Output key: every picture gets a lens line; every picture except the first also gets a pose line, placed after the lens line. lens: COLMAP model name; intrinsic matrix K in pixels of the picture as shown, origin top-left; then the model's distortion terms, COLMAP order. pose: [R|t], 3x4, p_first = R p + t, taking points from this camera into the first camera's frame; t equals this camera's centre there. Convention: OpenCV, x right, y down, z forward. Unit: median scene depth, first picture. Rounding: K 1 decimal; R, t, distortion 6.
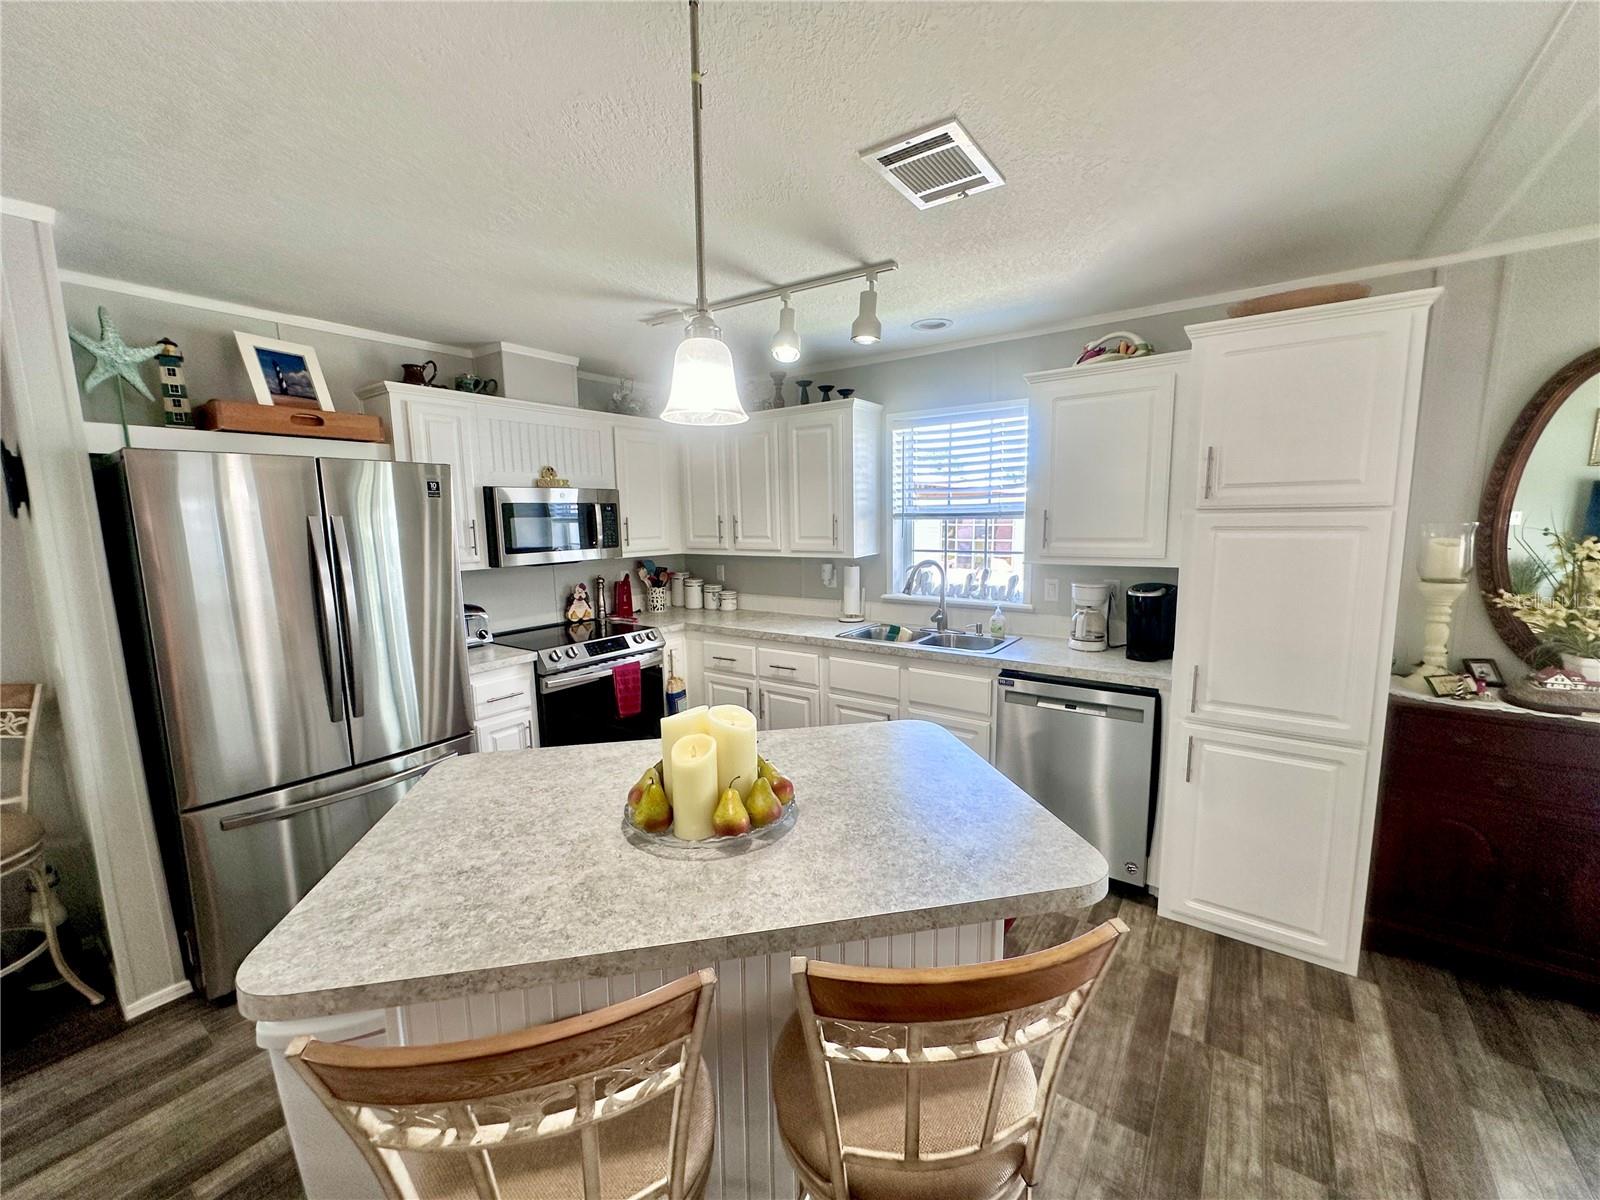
lens RADIAL K [[639.9, 0, 800.7], [0, 639.9, 599.9], [0, 0, 1]] dist [-0.005014, 0.001390]
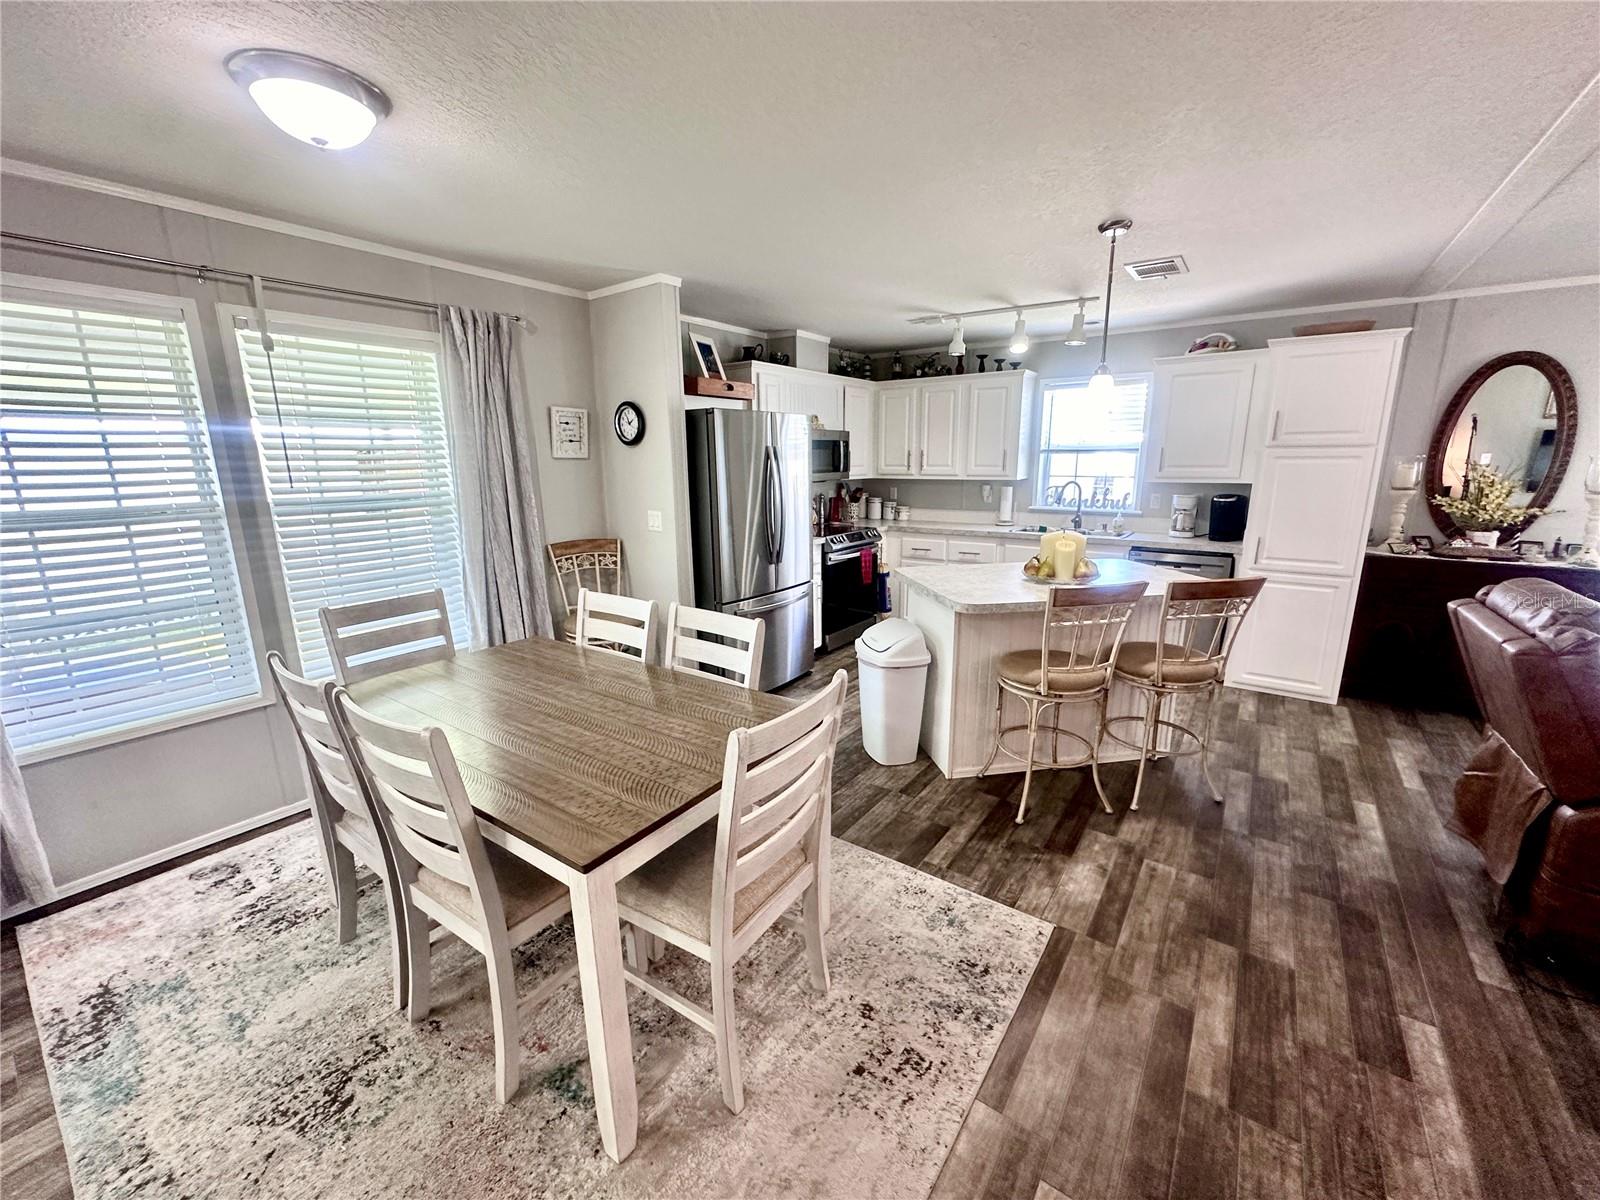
lens RADIAL K [[639.9, 0, 800.1], [0, 639.9, 600.7], [0, 0, 1]] dist [-0.005014, 0.001390]
pose [[0.999953, 0.009177, -0.002978, -0.536318], [-0.008871, 0.995878, 0.090268, 0.109075], [0.003794, -0.090237, 0.995913, -0.648675]]
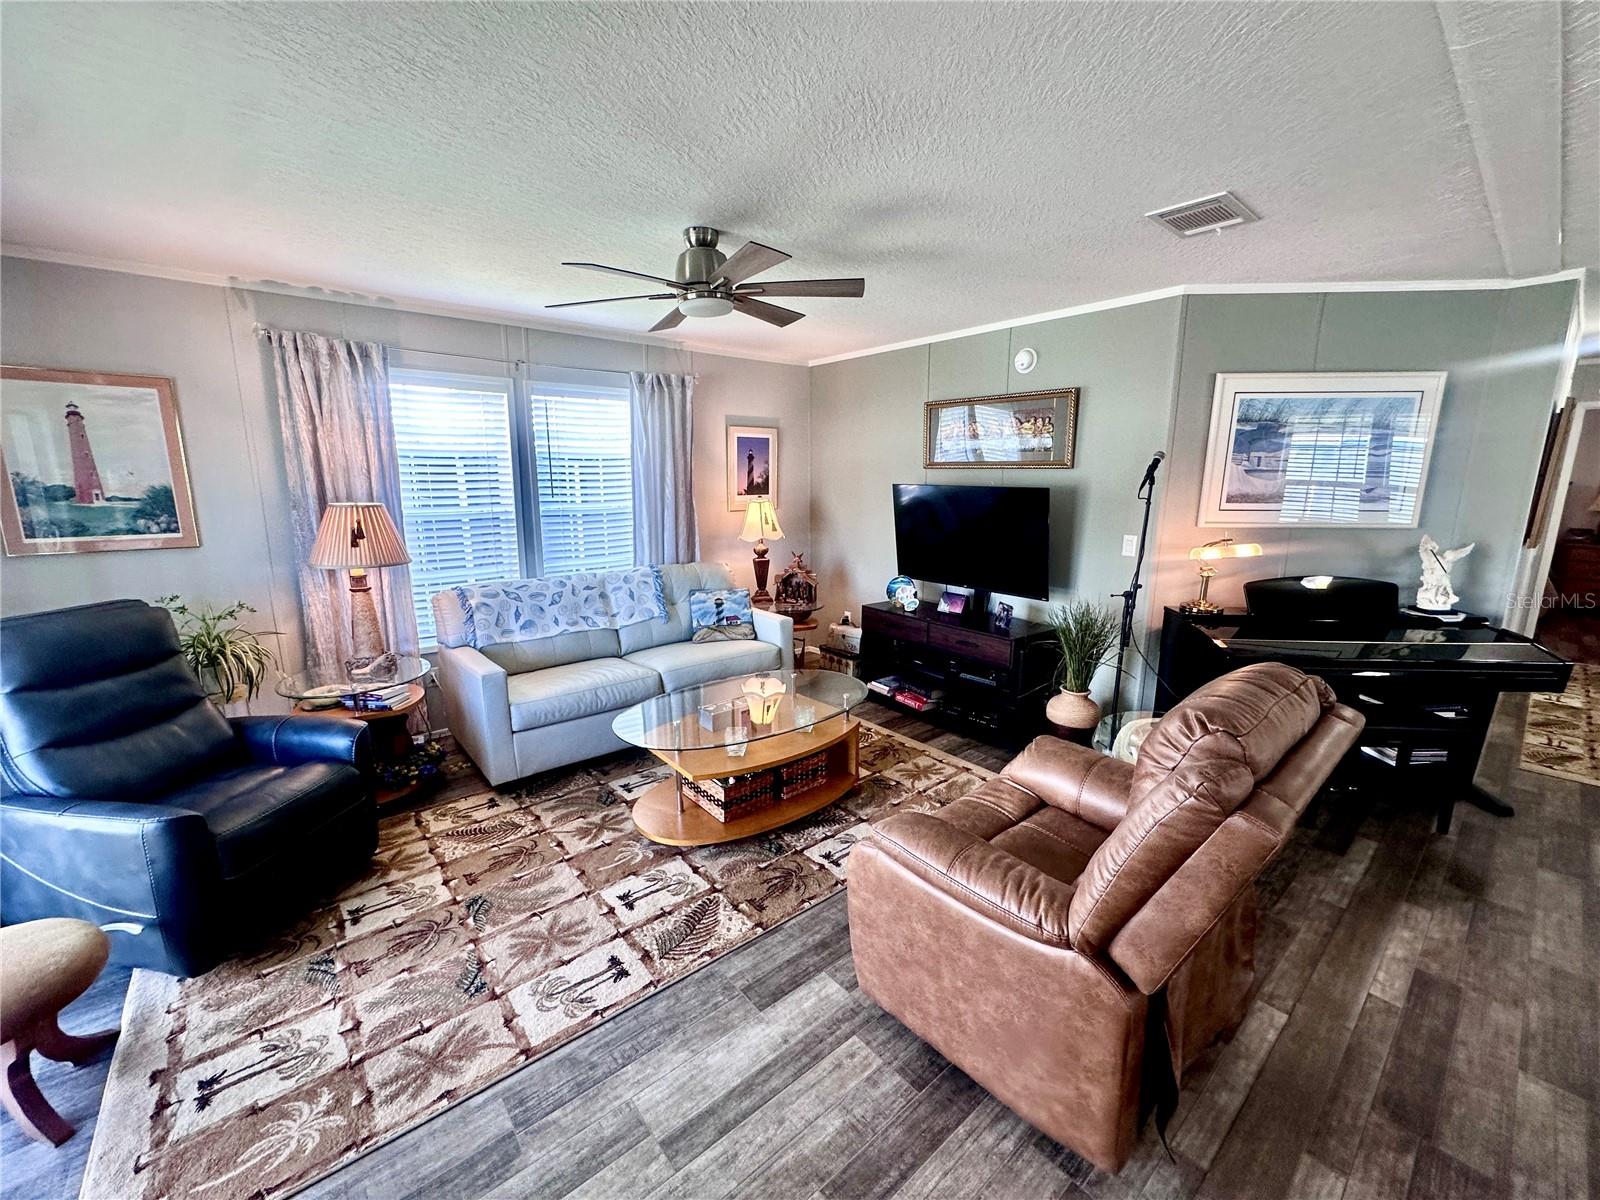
lens RADIAL K [[639.9, 0, 800.3], [0, 639.9, 600.1], [0, 0, 1]] dist [-0.005014, 0.001390]
pose [[-0.968619, -0.031927, 0.246493, 0.562527], [0.049594, 0.946947, 0.317539, -0.086718], [-0.243554, 0.319799, -0.915647, 0.623475]]
